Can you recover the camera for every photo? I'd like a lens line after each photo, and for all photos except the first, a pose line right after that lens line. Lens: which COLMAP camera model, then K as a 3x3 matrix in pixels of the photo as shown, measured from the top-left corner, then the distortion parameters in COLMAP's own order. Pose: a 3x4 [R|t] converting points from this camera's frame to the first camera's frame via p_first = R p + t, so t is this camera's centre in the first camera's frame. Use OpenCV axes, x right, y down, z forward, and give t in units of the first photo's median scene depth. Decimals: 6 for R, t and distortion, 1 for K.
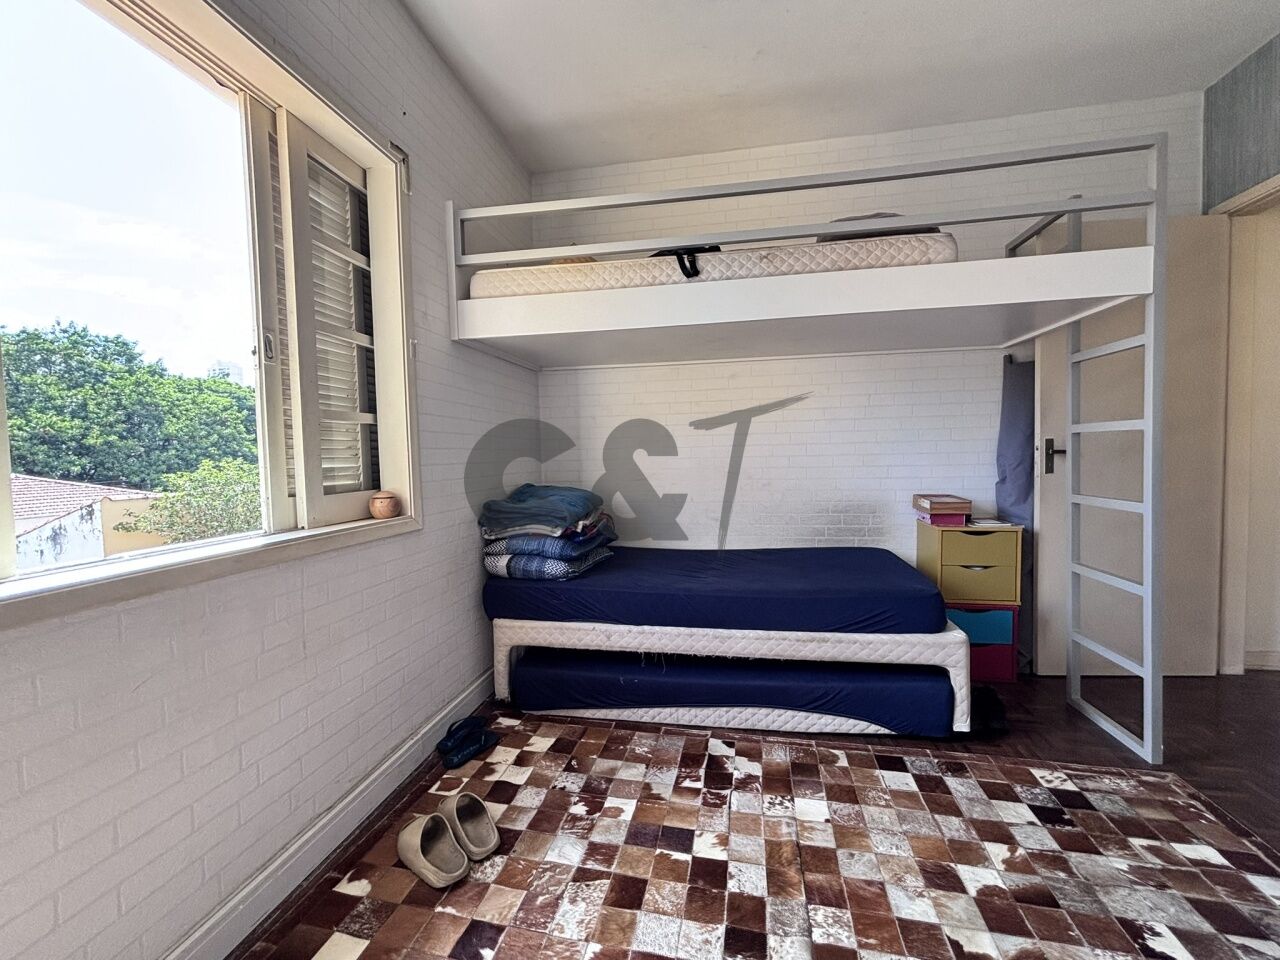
lens RADIAL K [[519.6, 0, 639.5], [0, 519.6, 477.1], [0, 0, 1]] dist [0.004031, 0.000501]
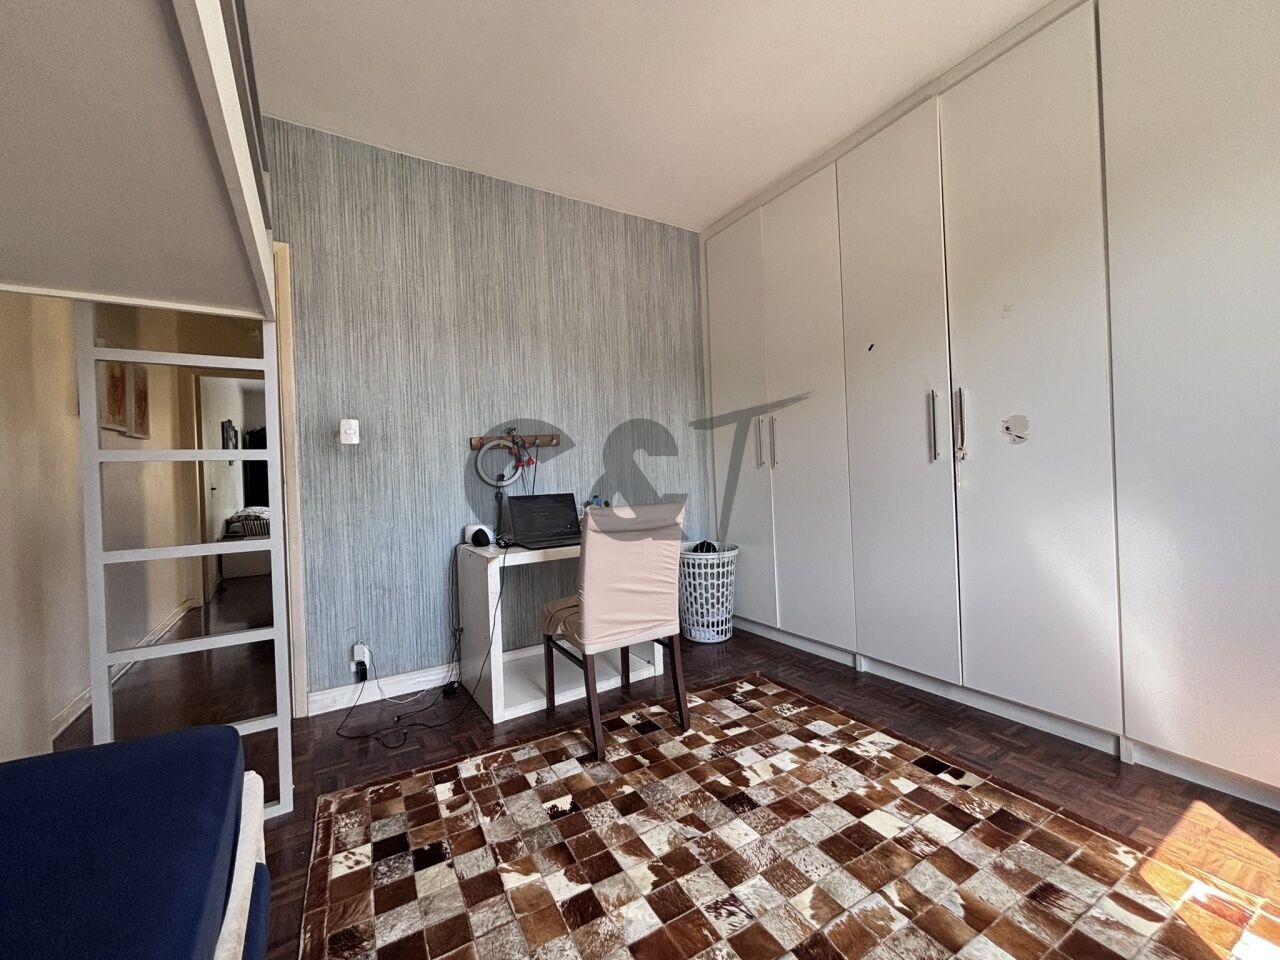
lens RADIAL K [[519.6, 0, 637.2], [0, 519.6, 479.5], [0, 0, 1]] dist [0.004031, 0.000501]
pose [[-0.677552, 0.042526, 0.734244, -0.213453], [0.074723, 0.997141, 0.011201, -0.021137], [-0.731669, 0.062454, -0.678793, 1.442742]]
